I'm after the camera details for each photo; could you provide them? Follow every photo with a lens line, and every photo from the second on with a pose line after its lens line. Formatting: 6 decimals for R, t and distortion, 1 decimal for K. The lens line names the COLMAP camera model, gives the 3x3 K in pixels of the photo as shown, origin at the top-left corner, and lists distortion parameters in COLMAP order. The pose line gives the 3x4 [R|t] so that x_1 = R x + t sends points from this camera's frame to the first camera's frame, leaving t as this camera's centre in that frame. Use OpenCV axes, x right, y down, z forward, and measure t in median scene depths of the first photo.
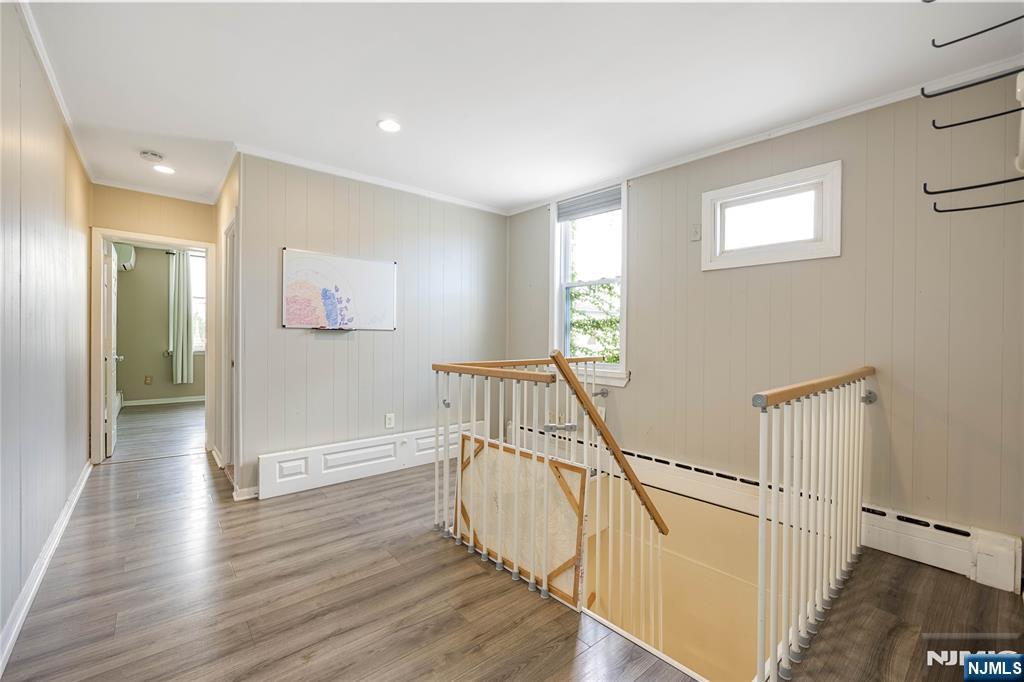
lens RADIAL K [[422.1, 0, 507.8], [0, 422.1, 340.8], [0, 0, 1]] dist [-0.003052, -0.000265]
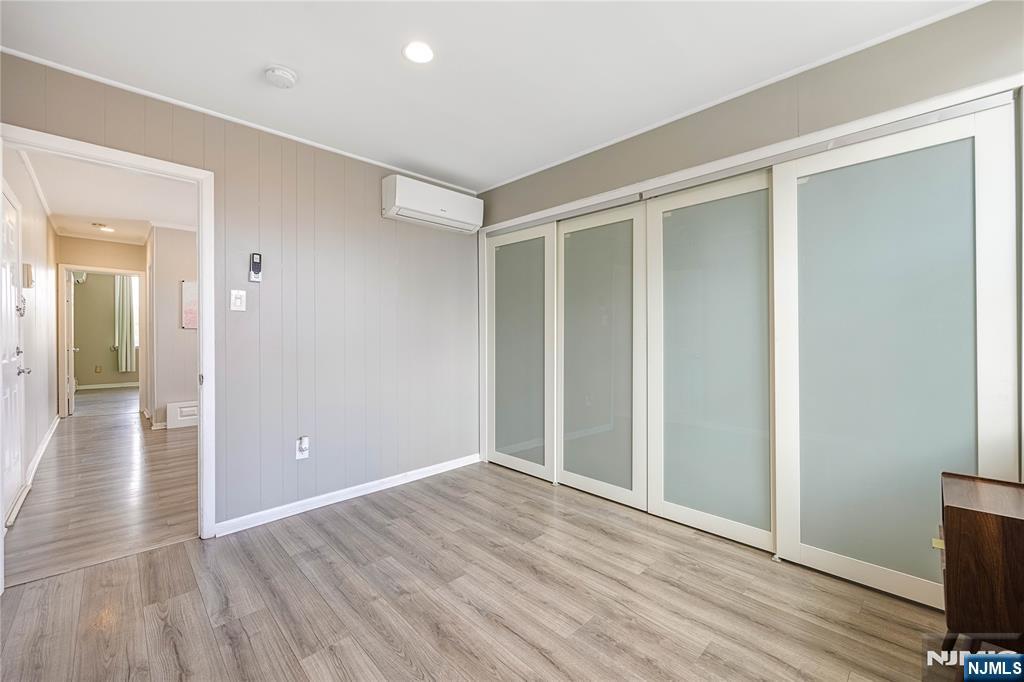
lens RADIAL K [[422.1, 0, 507.8], [0, 422.1, 340.8], [0, 0, 1]] dist [-0.003052, -0.000265]
pose [[0.997892, -0.005399, 0.064666, 0.461971], [0.005267, 0.999984, 0.002221, 0.015040], [-0.064677, -0.001875, 0.997905, -0.538348]]
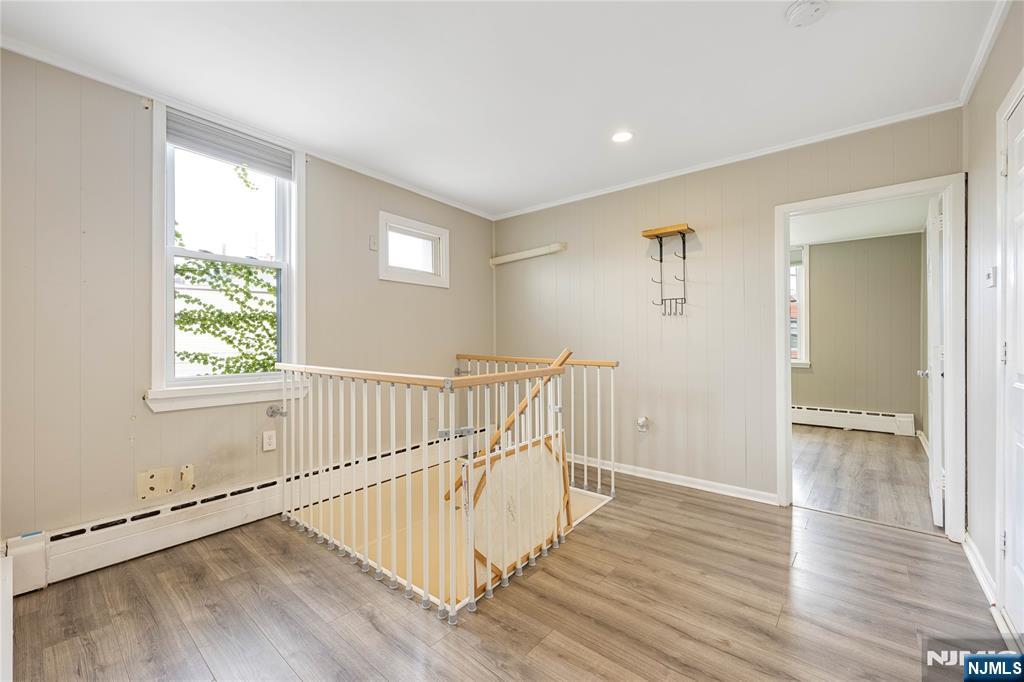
lens RADIAL K [[422.3, 0, 514.5], [0, 422.3, 331.0], [0, 0, 1]] dist [-0.003243, -0.000258]
pose [[-0.178020, 0.017502, 0.983871, -1.037715], [0.011537, 0.999810, -0.015698, -0.006524], [-0.983959, 0.008557, -0.178189, 1.236480]]
